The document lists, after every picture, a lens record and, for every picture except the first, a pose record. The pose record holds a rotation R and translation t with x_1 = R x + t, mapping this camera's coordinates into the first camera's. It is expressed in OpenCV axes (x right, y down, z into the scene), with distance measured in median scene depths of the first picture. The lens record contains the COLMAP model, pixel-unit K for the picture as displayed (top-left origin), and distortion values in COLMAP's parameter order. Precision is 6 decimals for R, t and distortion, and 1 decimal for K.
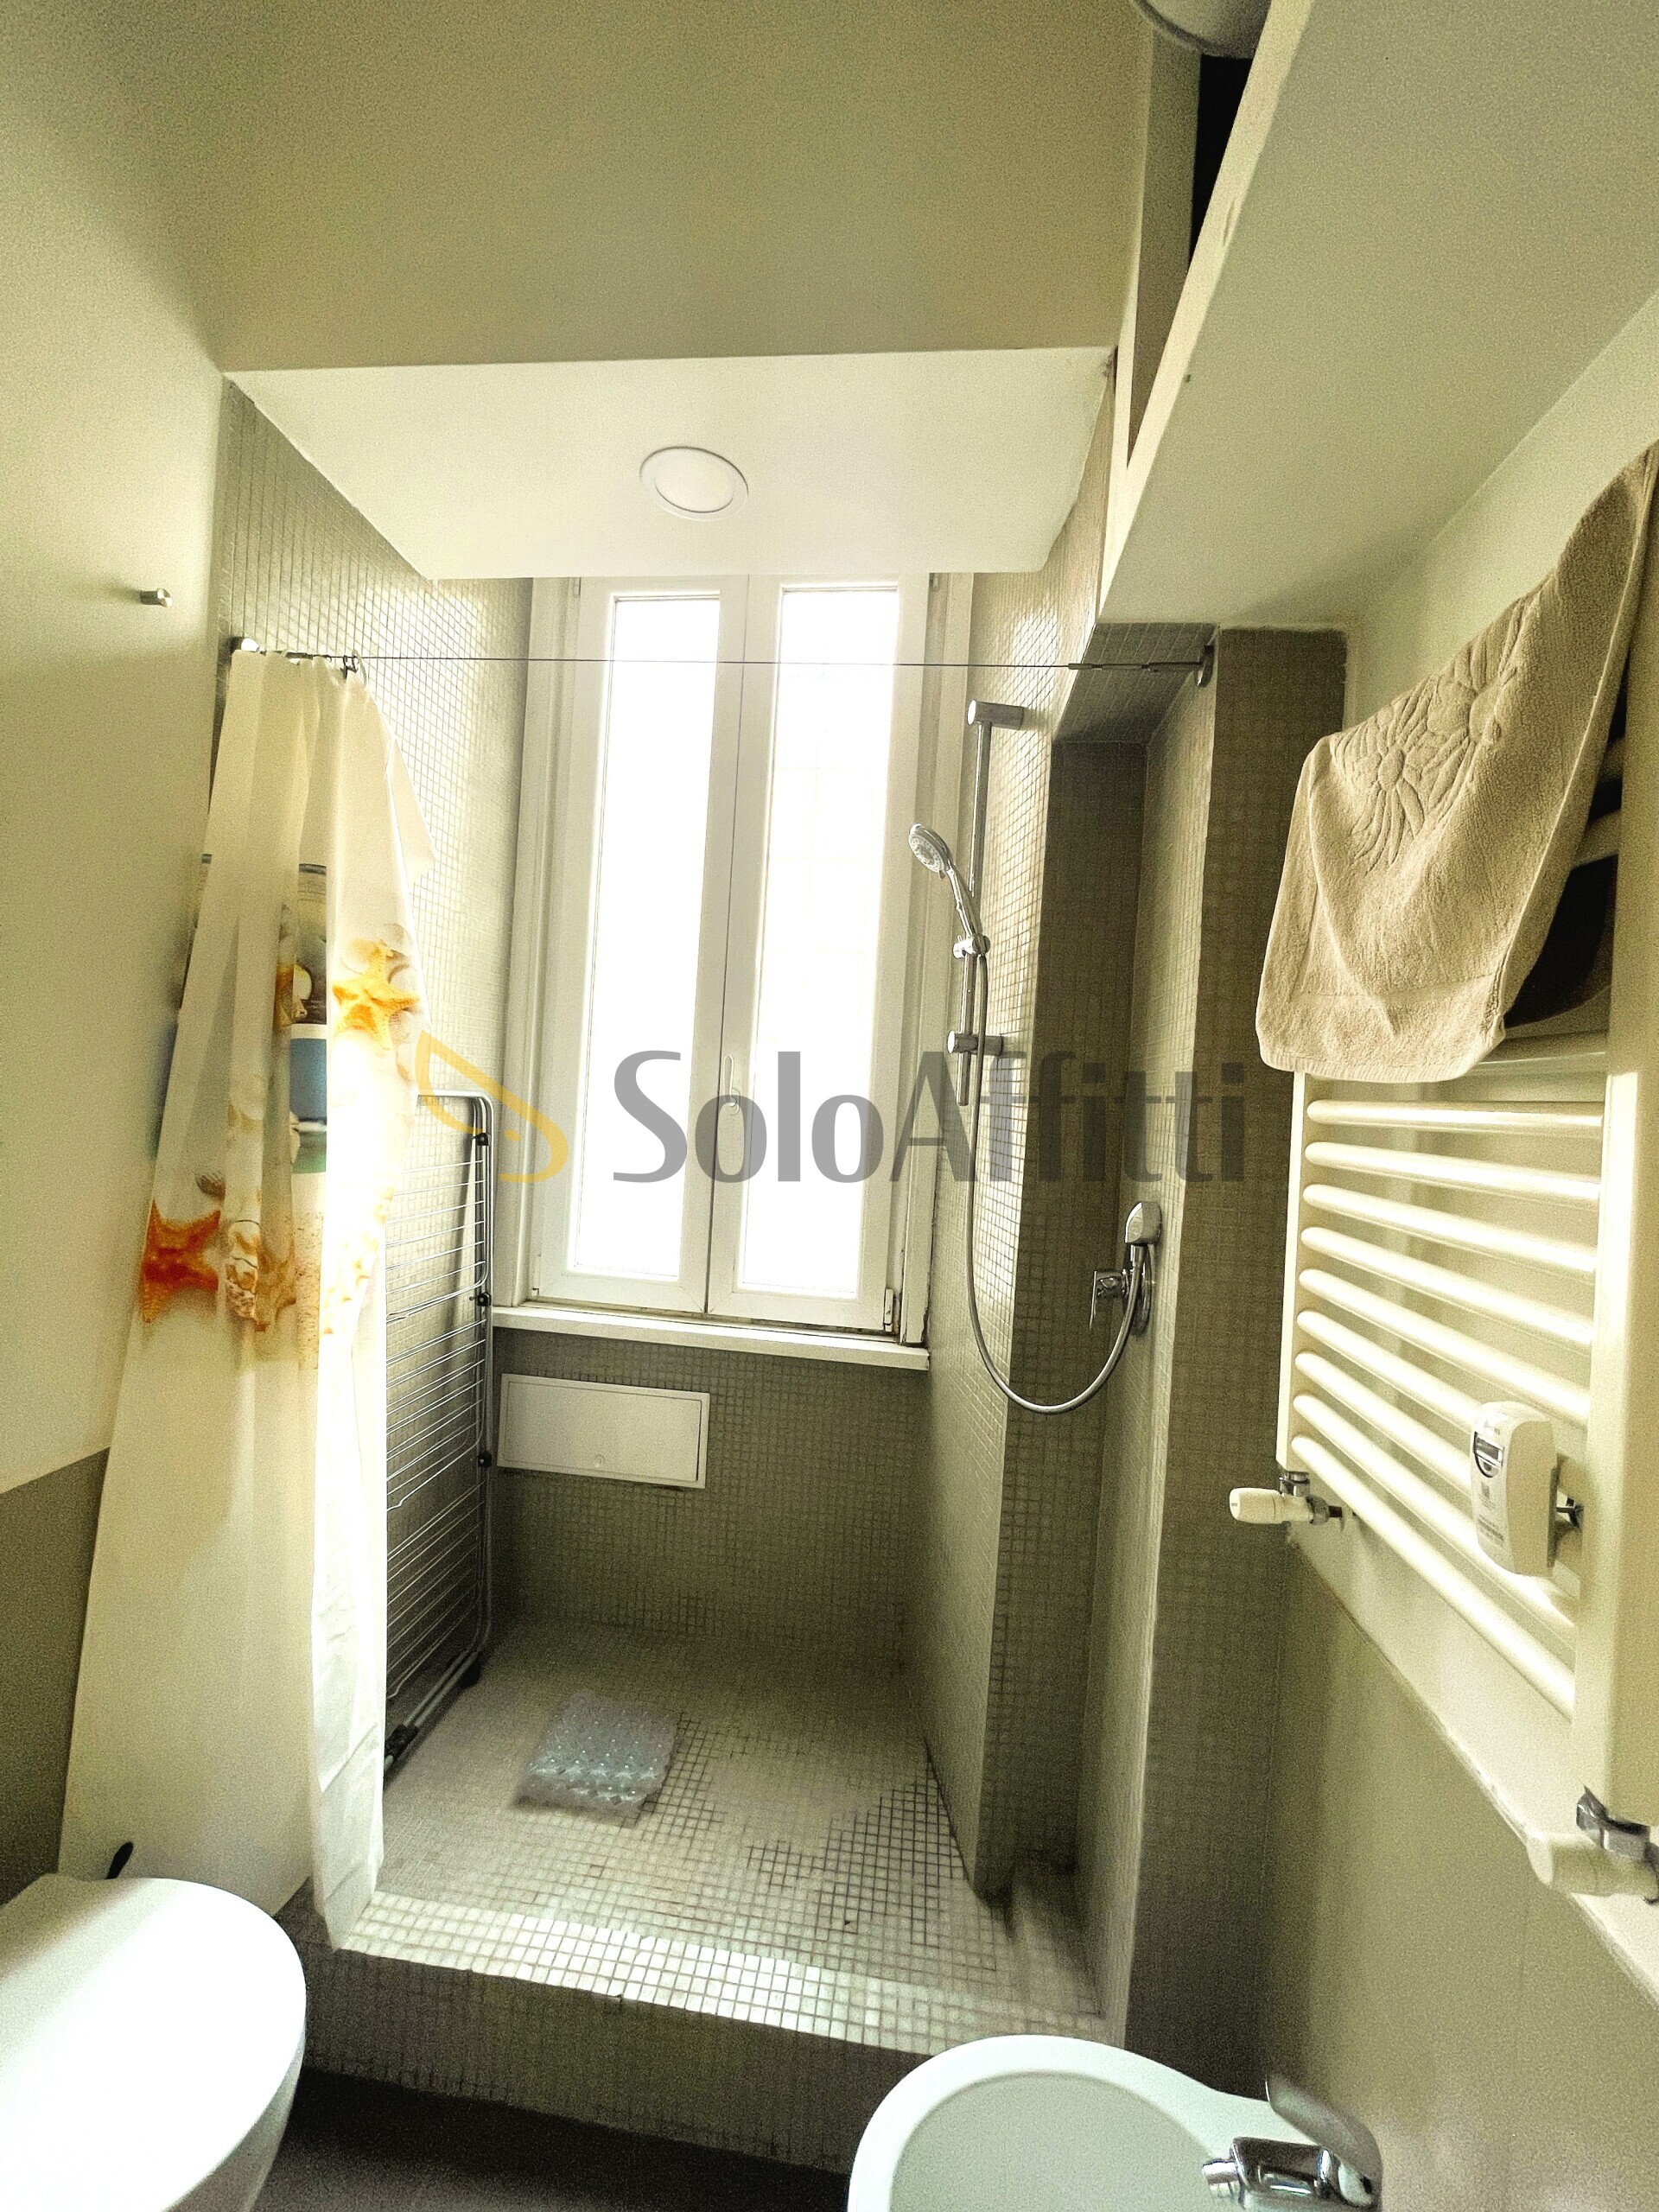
lens RADIAL K [[891.3, 0, 831.3], [0, 891.3, 1102.9], [0, 0, 1]] dist [-0.002455, 0.000019]
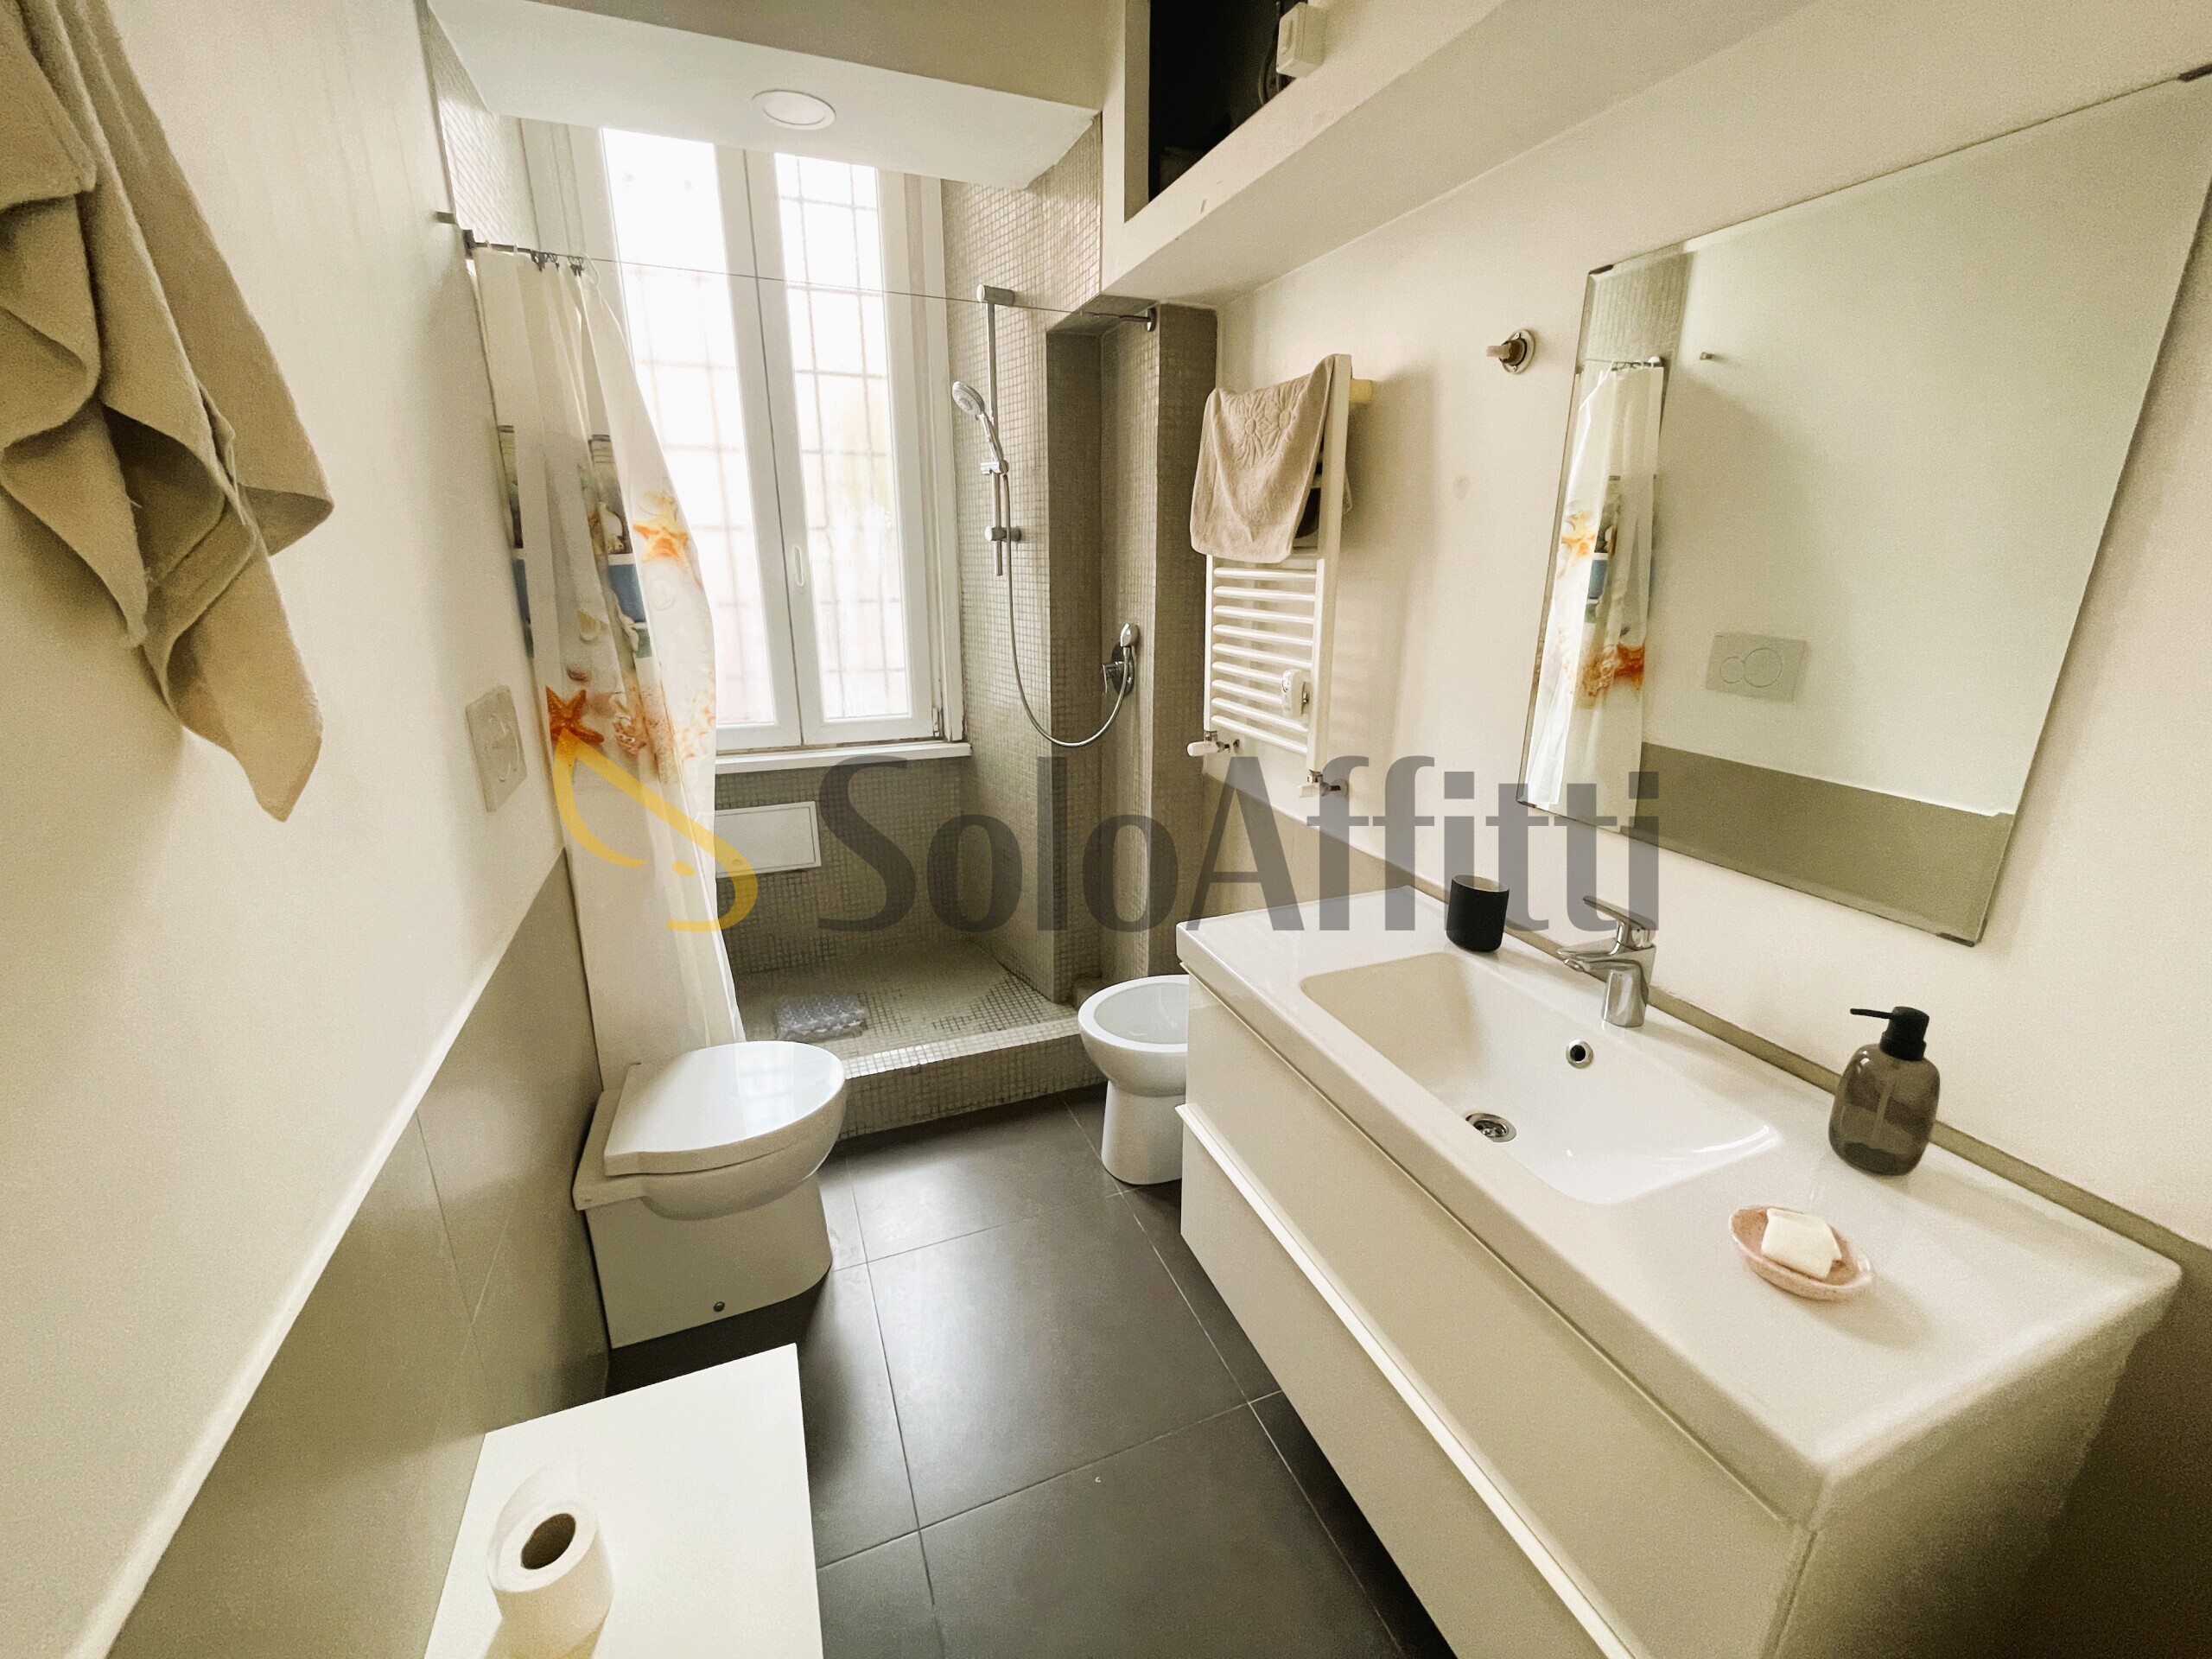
lens RADIAL K [[891.3, 0, 1105.1], [0, 891.3, 827.5], [0, 0, 1]] dist [-0.002455, 0.000019]
pose [[0.880937, -0.194208, 0.431547, -0.614089], [0.057336, 0.948996, 0.310031, -0.070807], [-0.469747, -0.248374, 0.847141, -0.714945]]
